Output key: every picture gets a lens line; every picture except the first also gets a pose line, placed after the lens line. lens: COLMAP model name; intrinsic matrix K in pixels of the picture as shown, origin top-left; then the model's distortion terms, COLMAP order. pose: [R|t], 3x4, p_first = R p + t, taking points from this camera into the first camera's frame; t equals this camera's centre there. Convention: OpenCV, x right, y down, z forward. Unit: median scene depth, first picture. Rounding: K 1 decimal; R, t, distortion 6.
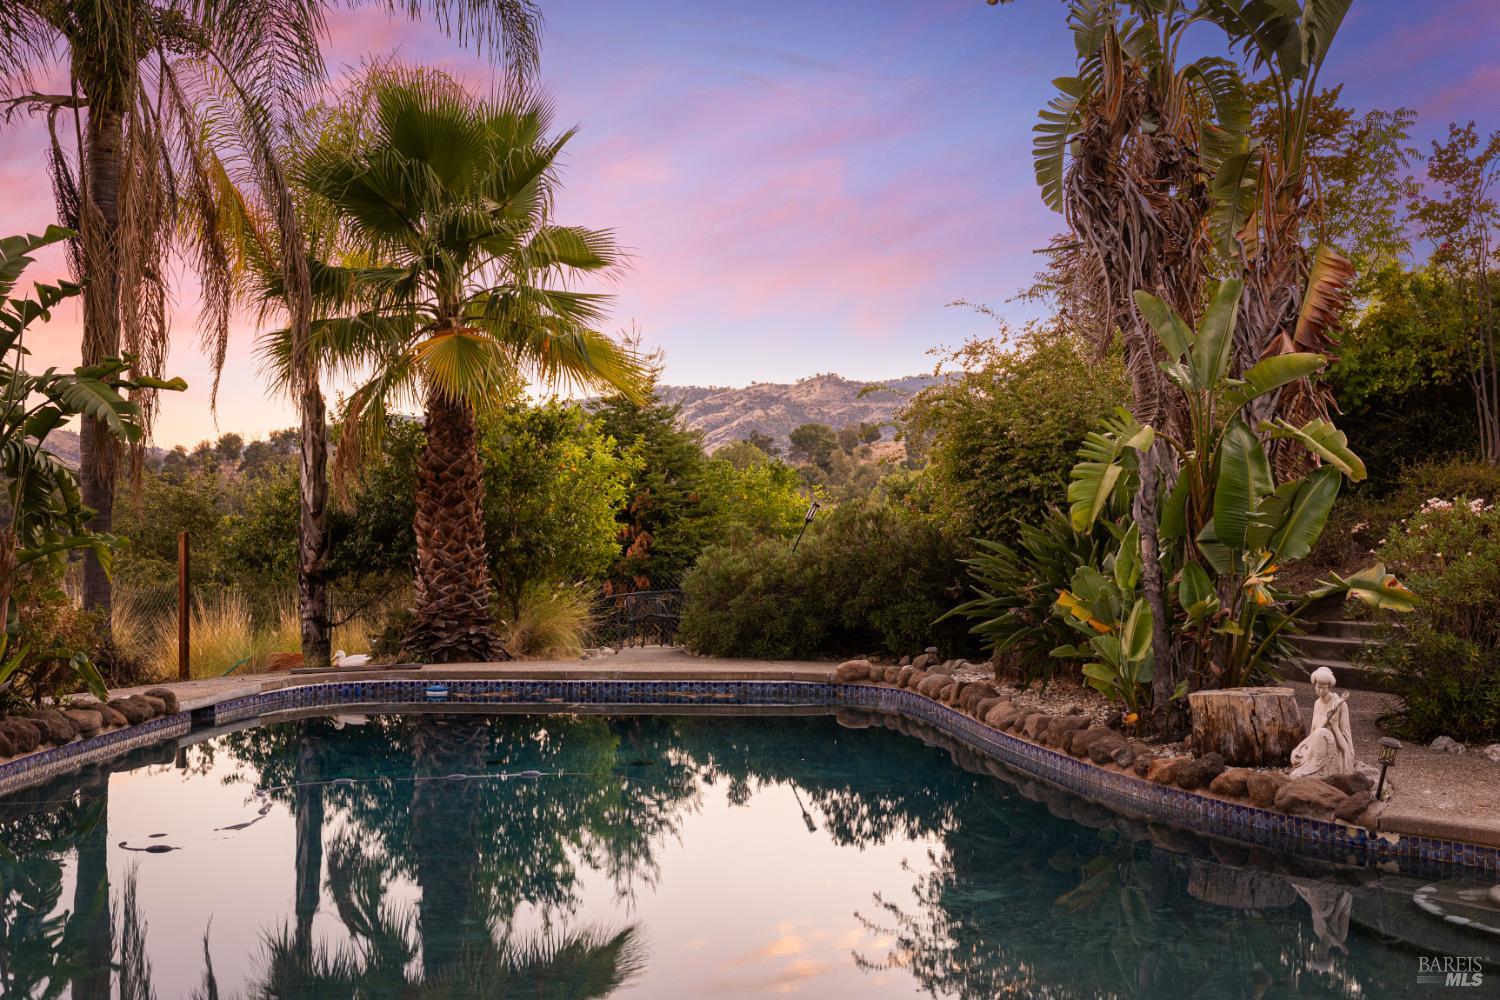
lens RADIAL K [[1858.3, 0, 750.0], [0, 1858.3, 500.0], [0, 0, 1]] dist [0.009611, 0.045067]
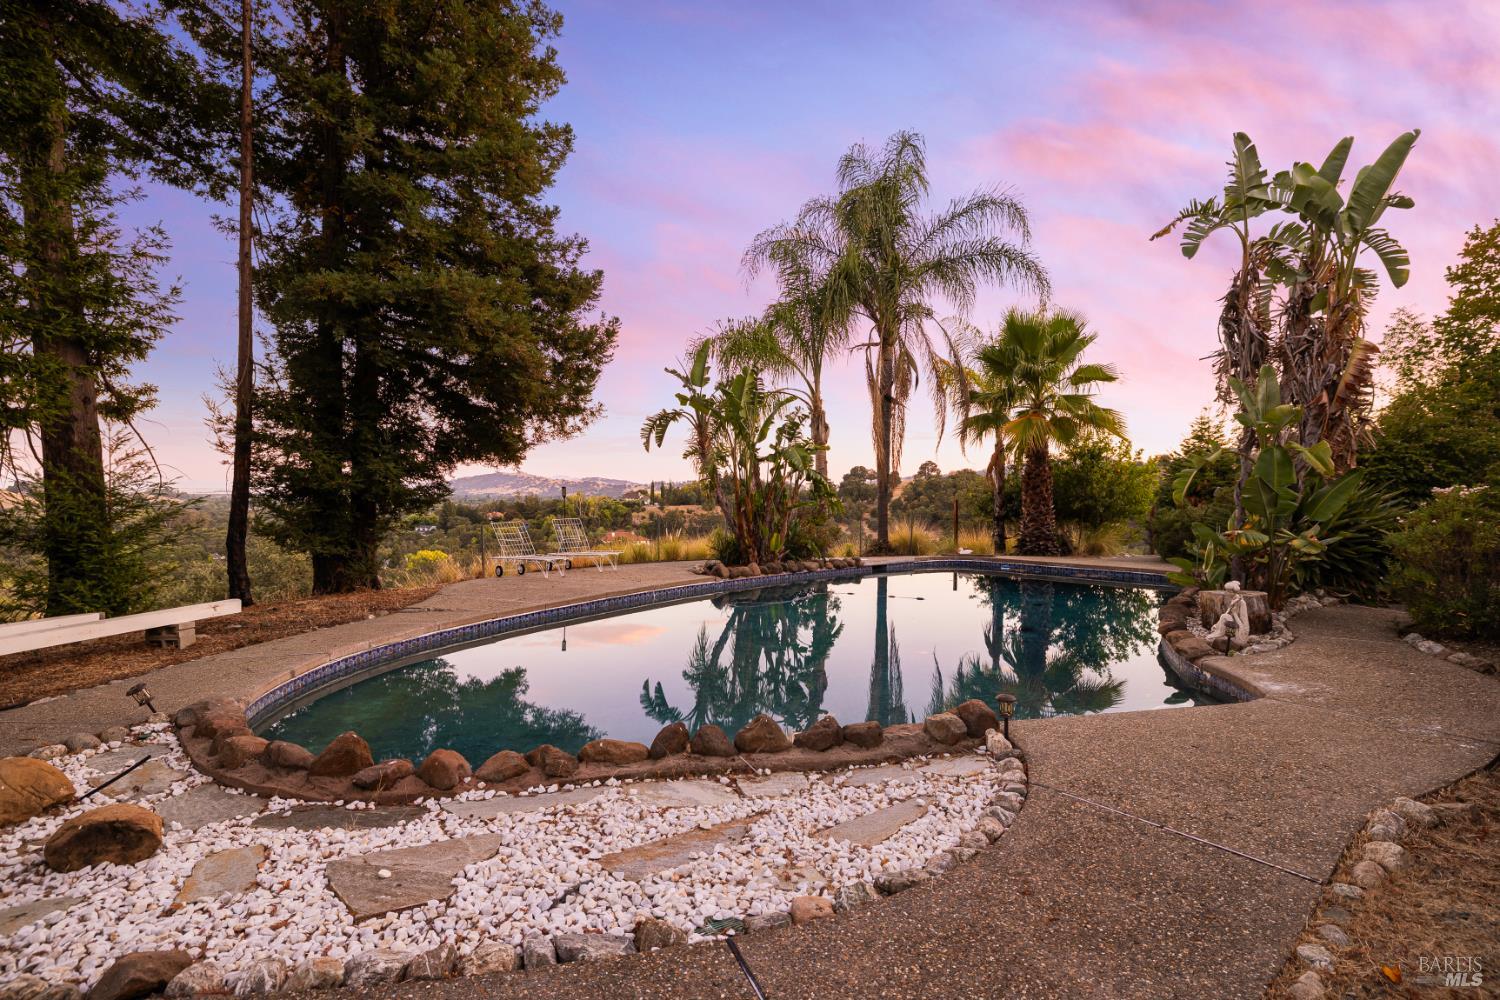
lens RADIAL K [[745.7, 0, 750.0], [0, 745.7, 500.0], [0, 0, 1]] dist [-0.002029, 0.008076]
pose [[0.705894, 0.005754, -0.708294, 0.255342], [0.007812, 0.999843, 0.015908, -0.001436], [0.708275, -0.016763, 0.705738, 0.076114]]
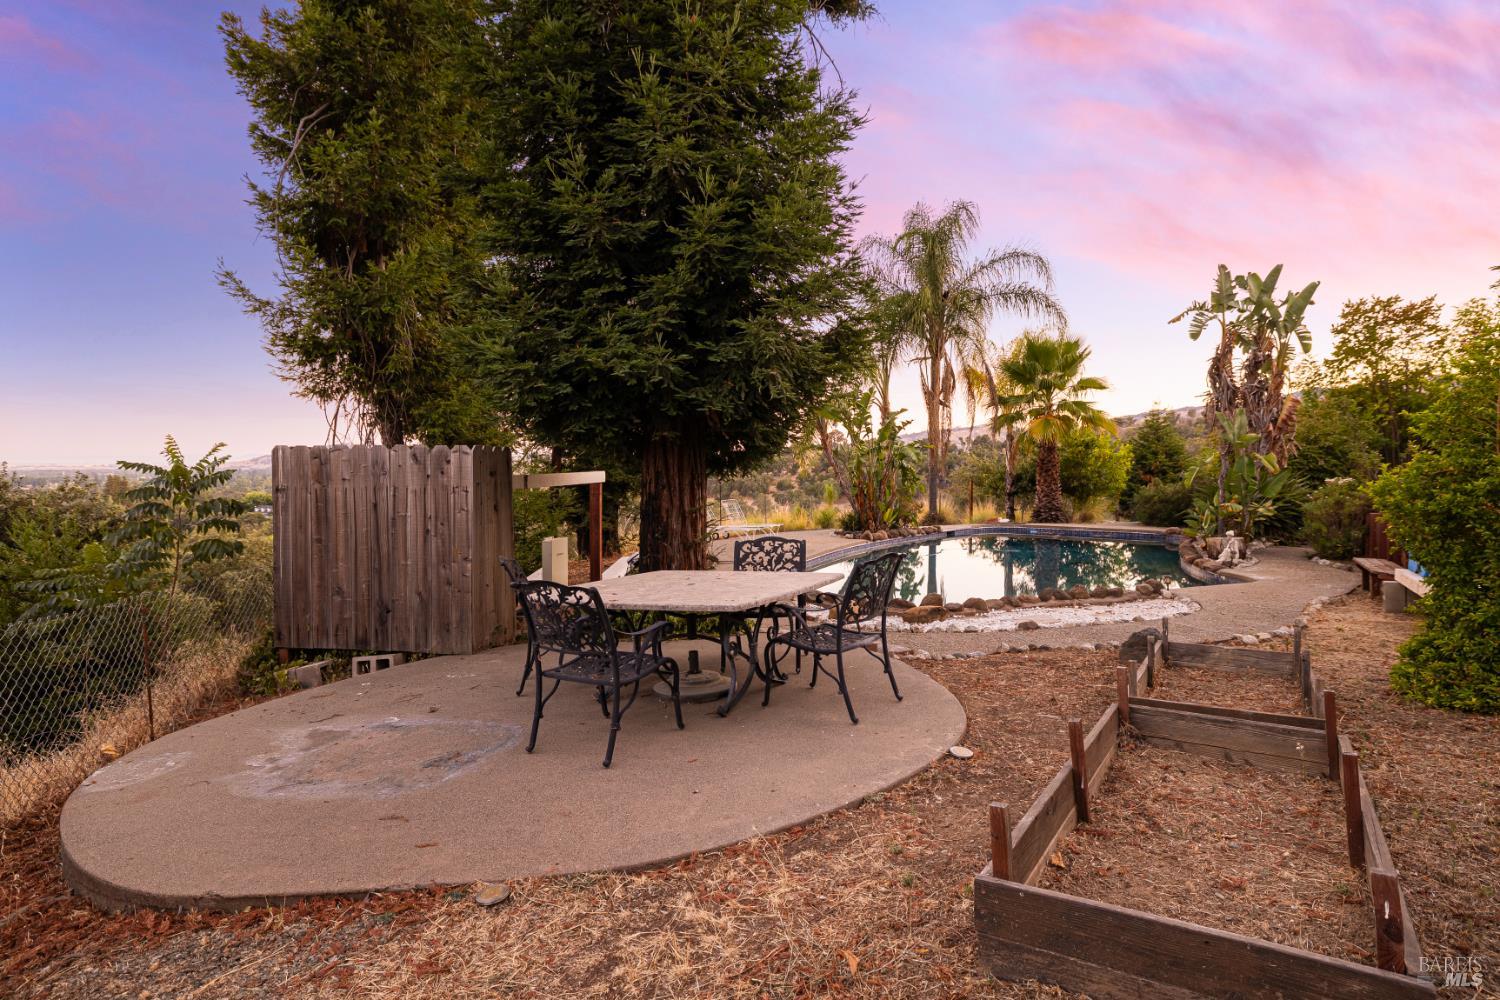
lens RADIAL K [[820.0, 0, 744.3], [0, 820.0, 491.3], [0, 0, 1]] dist [0.003260, 0.000480]
pose [[0.793642, 0.013892, -0.608226, 0.267531], [0.014164, 0.999046, 0.041301, -0.028325], [0.608220, -0.041393, 0.792689, -0.379456]]
